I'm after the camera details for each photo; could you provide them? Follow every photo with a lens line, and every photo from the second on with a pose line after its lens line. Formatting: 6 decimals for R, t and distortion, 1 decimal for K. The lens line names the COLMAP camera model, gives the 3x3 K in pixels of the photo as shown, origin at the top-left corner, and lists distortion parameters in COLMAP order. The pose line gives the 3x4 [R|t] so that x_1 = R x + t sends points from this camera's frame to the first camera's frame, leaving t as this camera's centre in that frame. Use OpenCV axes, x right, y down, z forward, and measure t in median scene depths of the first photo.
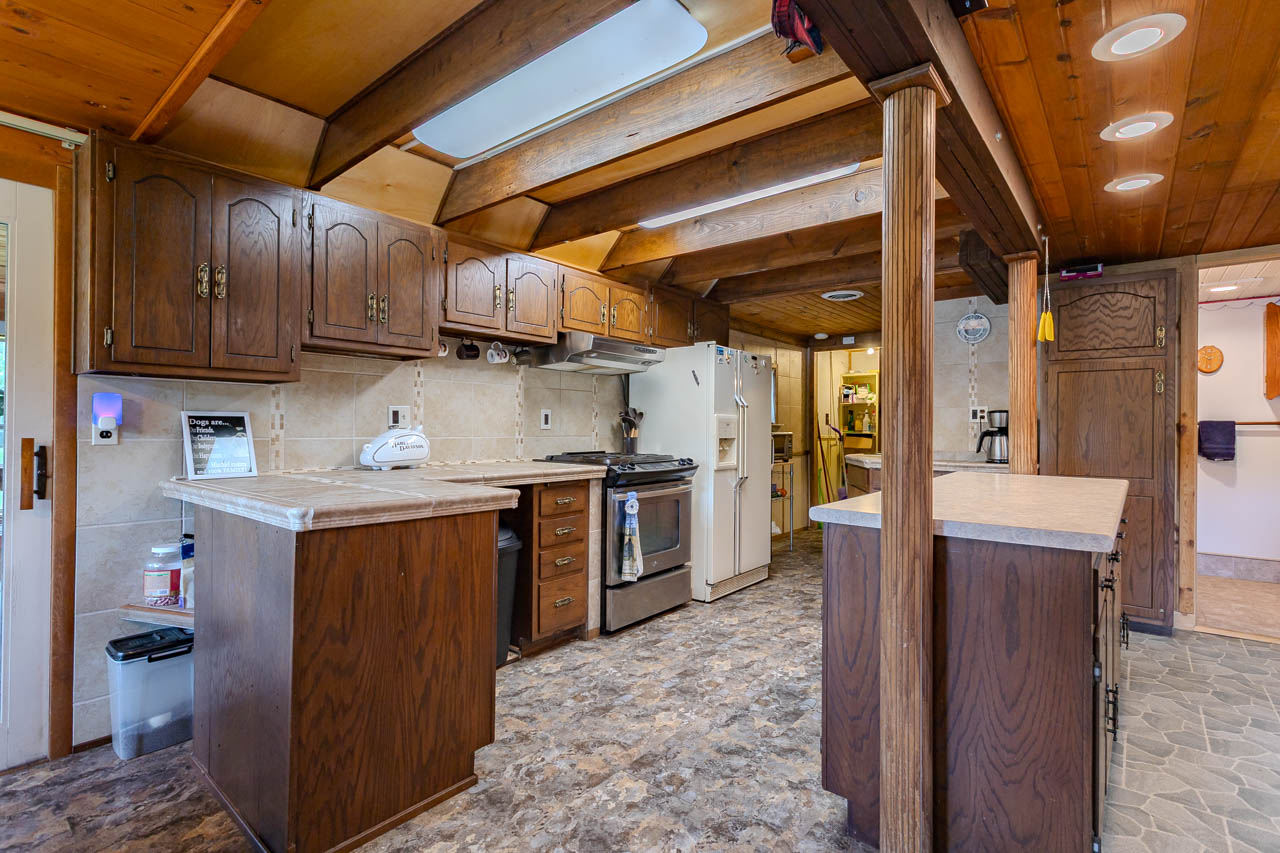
lens RADIAL K [[607.1, 0, 636.0], [0, 607.1, 425.9], [0, 0, 1]] dist [0.001235, 0.001811]
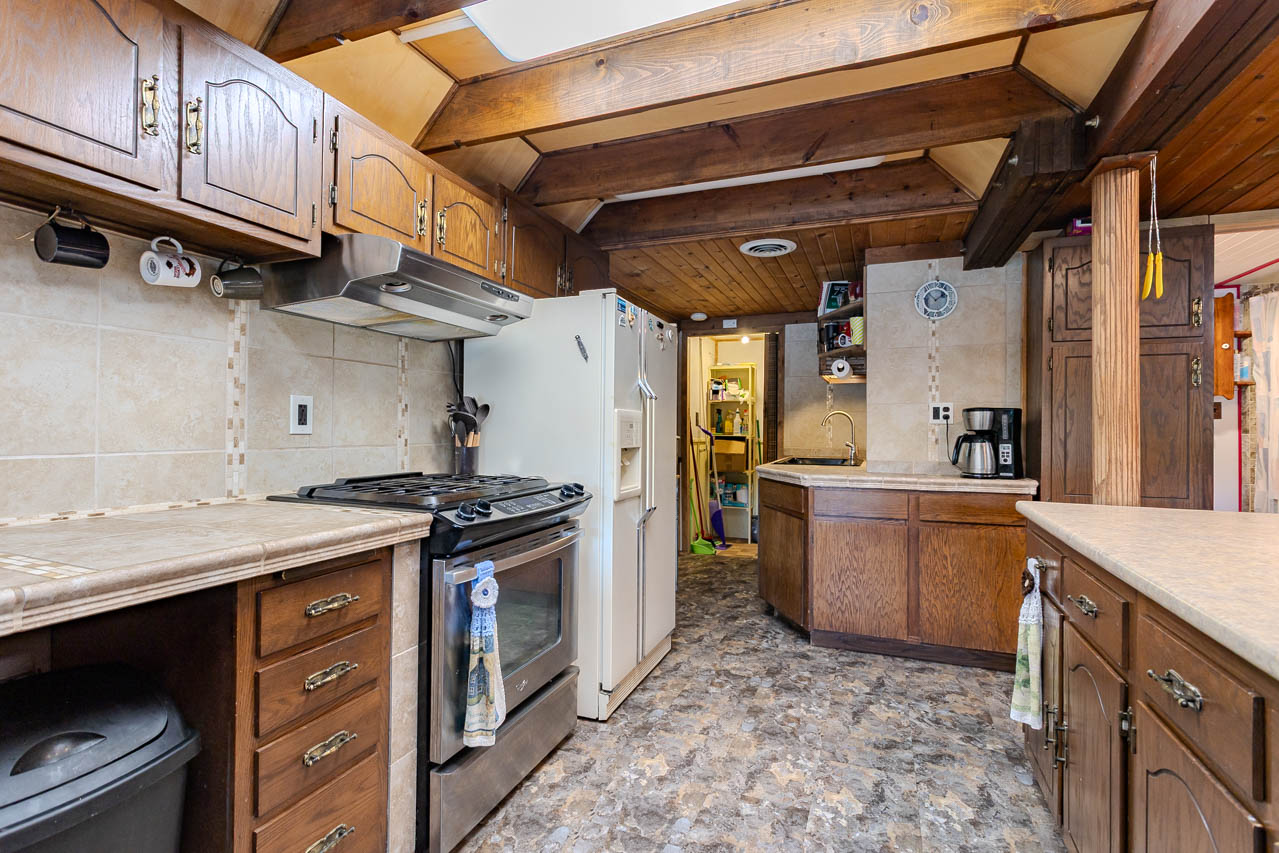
lens RADIAL K [[606.6, 0, 636.3], [0, 606.6, 424.7], [0, 0, 1]] dist [0.001235, 0.001811]
pose [[0.953156, 0.003185, 0.302462, -0.035397], [-0.002496, 0.999993, -0.002665, -0.001799], [-0.302469, 0.001785, 0.953158, 0.445441]]
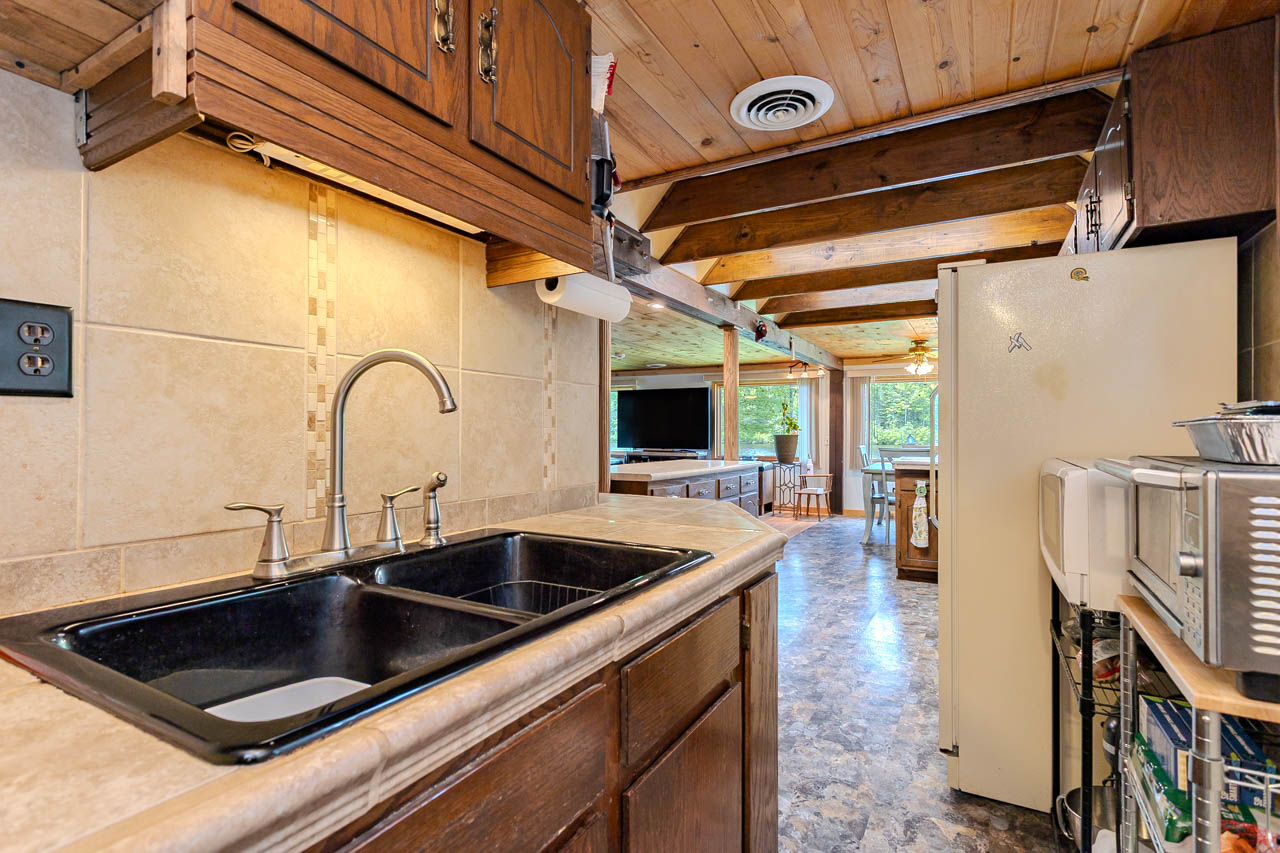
lens RADIAL K [[607.1, 0, 639.0], [0, 607.1, 428.6], [0, 0, 1]] dist [0.001235, 0.001811]
pose [[-0.985144, -0.004948, -0.171657, 0.621105], [-0.003314, 0.999946, -0.009802, 0.010025], [0.171696, -0.009087, -0.985108, 1.714450]]
